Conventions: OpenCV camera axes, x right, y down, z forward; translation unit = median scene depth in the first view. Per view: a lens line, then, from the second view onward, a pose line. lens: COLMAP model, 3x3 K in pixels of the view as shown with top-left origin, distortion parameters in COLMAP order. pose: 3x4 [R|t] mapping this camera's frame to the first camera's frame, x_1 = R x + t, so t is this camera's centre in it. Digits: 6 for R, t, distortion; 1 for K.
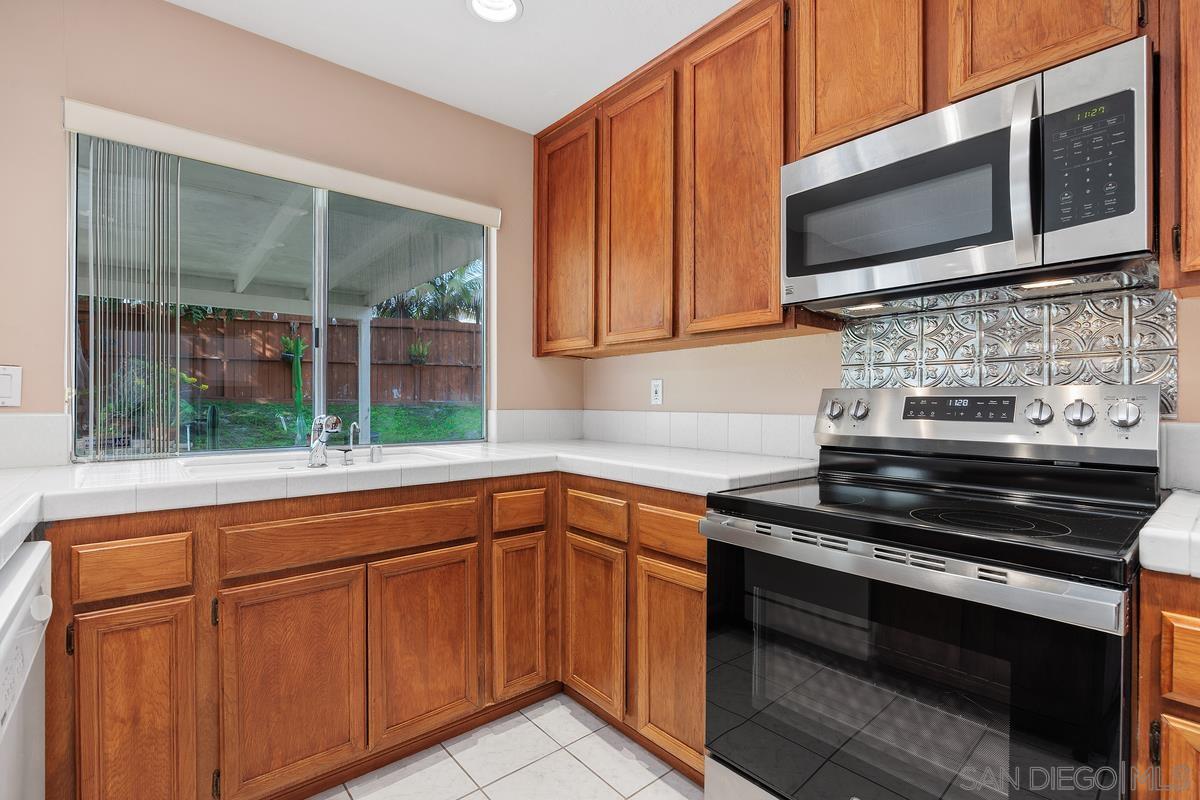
lens RADIAL K [[551.7, 0, 598.8], [0, 551.7, 402.4], [0, 0, 1]] dist [-0.001658, -0.000167]
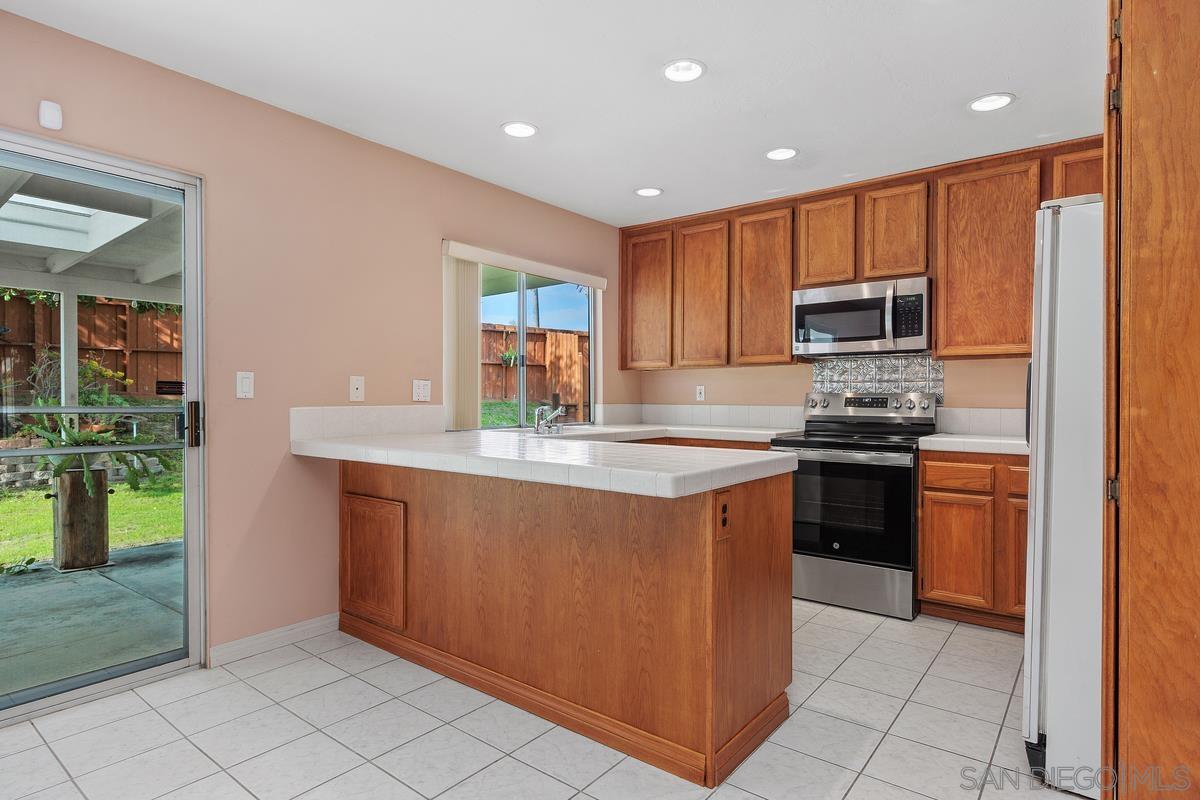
lens RADIAL K [[642.2, 0, 600.0], [0, 642.2, 400.0], [0, 0, 1]] dist [0.019894, -0.000014]
pose [[0.979483, 0.000473, 0.201524, -0.846582], [-0.001130, 0.999994, 0.003144, -0.005359], [-0.201521, -0.003307, 0.979479, -1.217818]]
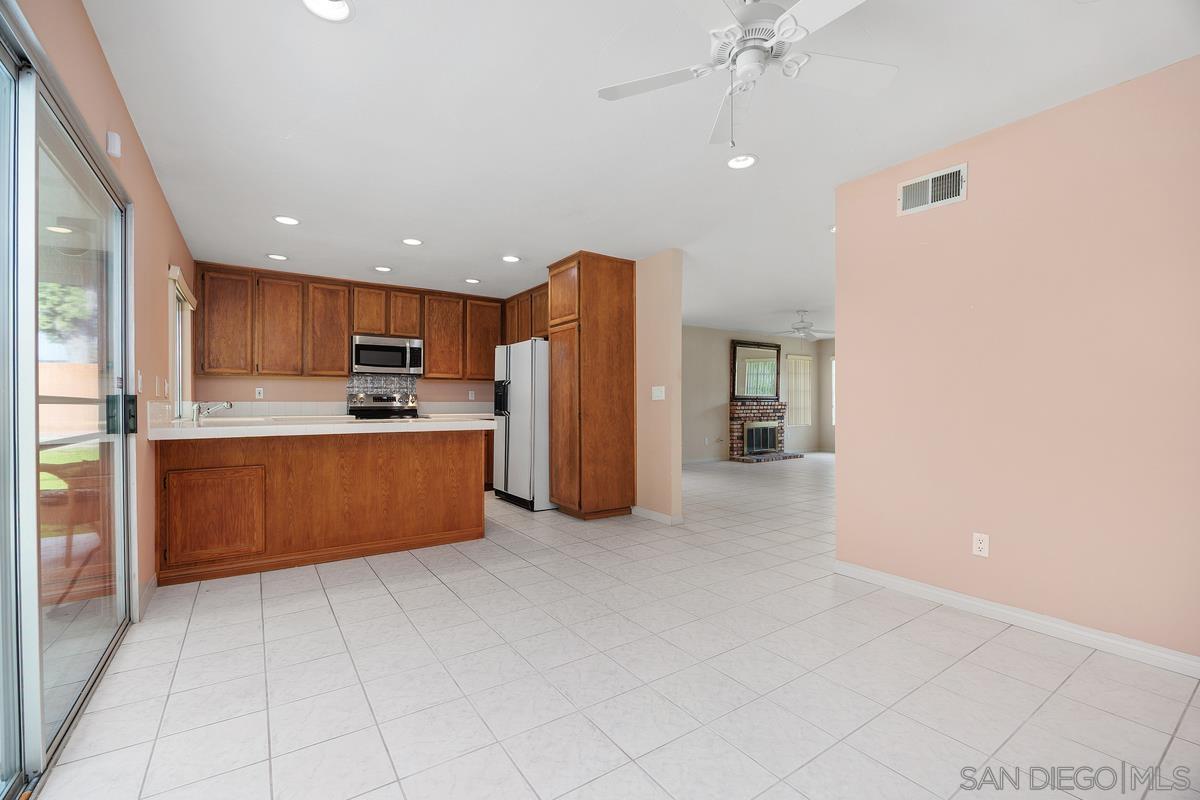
lens RADIAL K [[525.7, 0, 595.1], [0, 525.7, 402.2], [0, 0, 1]] dist [-0.000764, -0.000069]
pose [[0.103646, -0.003817, 0.994607, -2.856191], [0.001181, 0.999992, 0.003715, 0.018801], [-0.994614, 0.000790, 0.103650, -0.946866]]
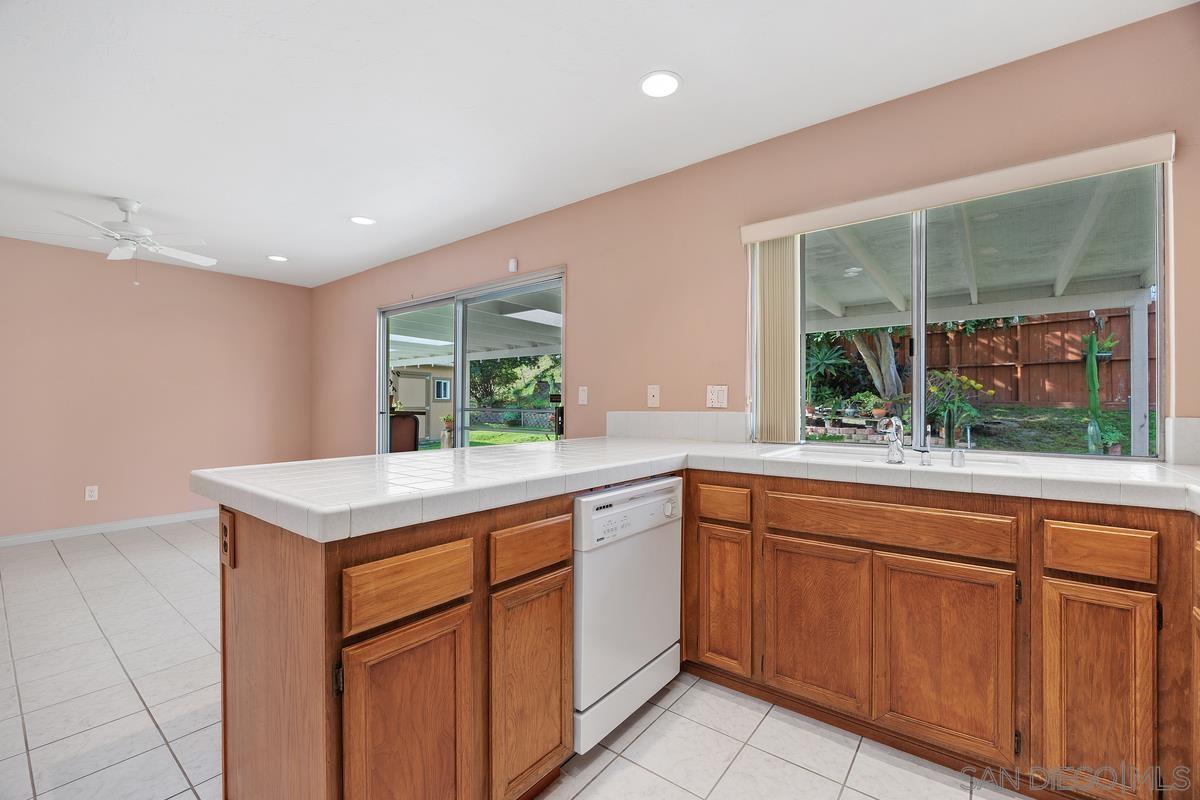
lens RADIAL K [[503.6, 0, 603.9], [0, 503.6, 405.0], [0, 0, 1]] dist [-0.001480, -0.000224]
pose [[0.215024, -0.001257, -0.976608, 0.449816], [-0.002327, 0.999996, -0.001799, 0.001917], [0.976606, 0.002659, 0.215020, 0.245893]]
